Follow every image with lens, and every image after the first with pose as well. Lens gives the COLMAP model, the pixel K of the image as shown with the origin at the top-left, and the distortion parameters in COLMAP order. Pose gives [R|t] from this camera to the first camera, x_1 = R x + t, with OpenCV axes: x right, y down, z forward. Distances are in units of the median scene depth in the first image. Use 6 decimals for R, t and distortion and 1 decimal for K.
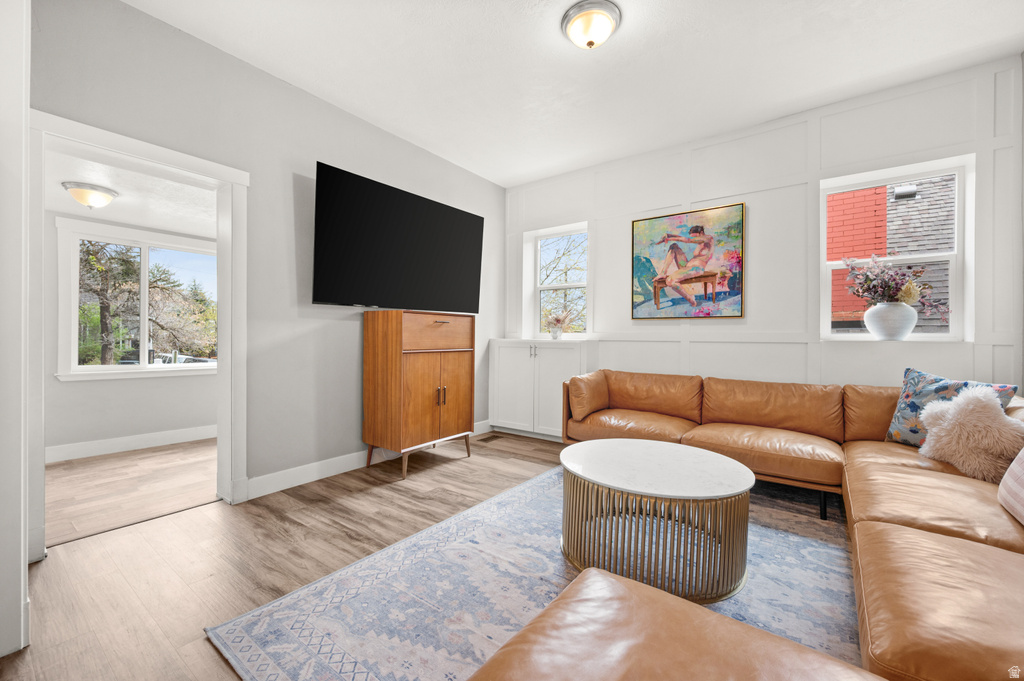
lens RADIAL K [[405.7, 0, 516.5], [0, 405.7, 340.1], [0, 0, 1]] dist [-0.002328, 0.000482]
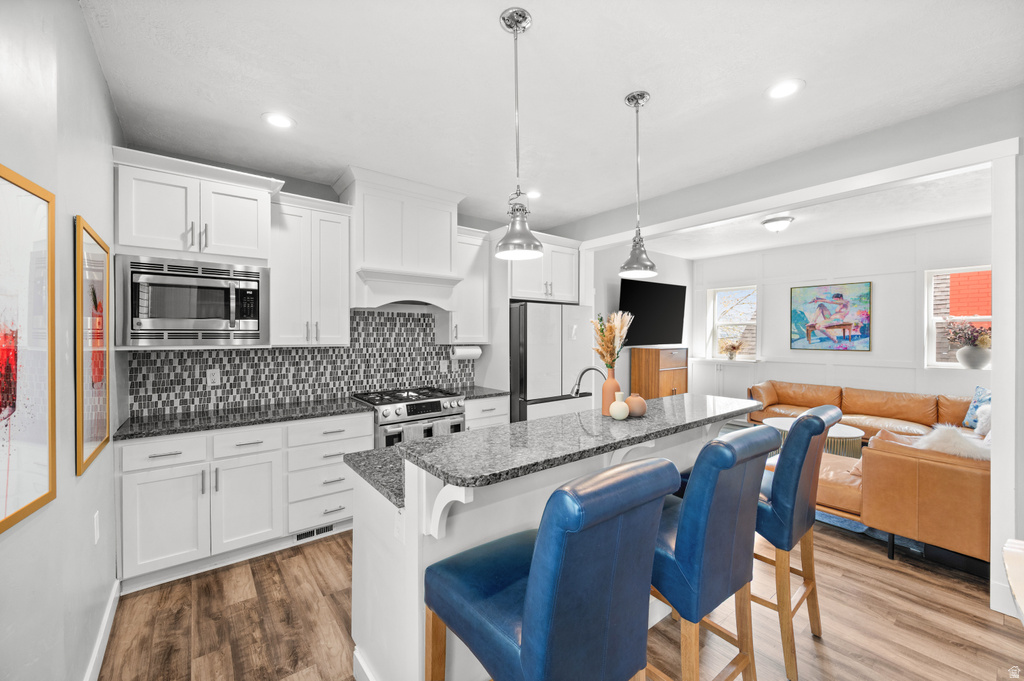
lens RADIAL K [[405.7, 0, 516.5], [0, 405.7, 340.4], [0, 0, 1]] dist [-0.002328, 0.000482]
pose [[0.965464, -0.001085, -0.260535, -0.379758], [0.002111, 0.999991, 0.003655, -0.105274], [0.260529, -0.004079, 0.965457, -0.914801]]
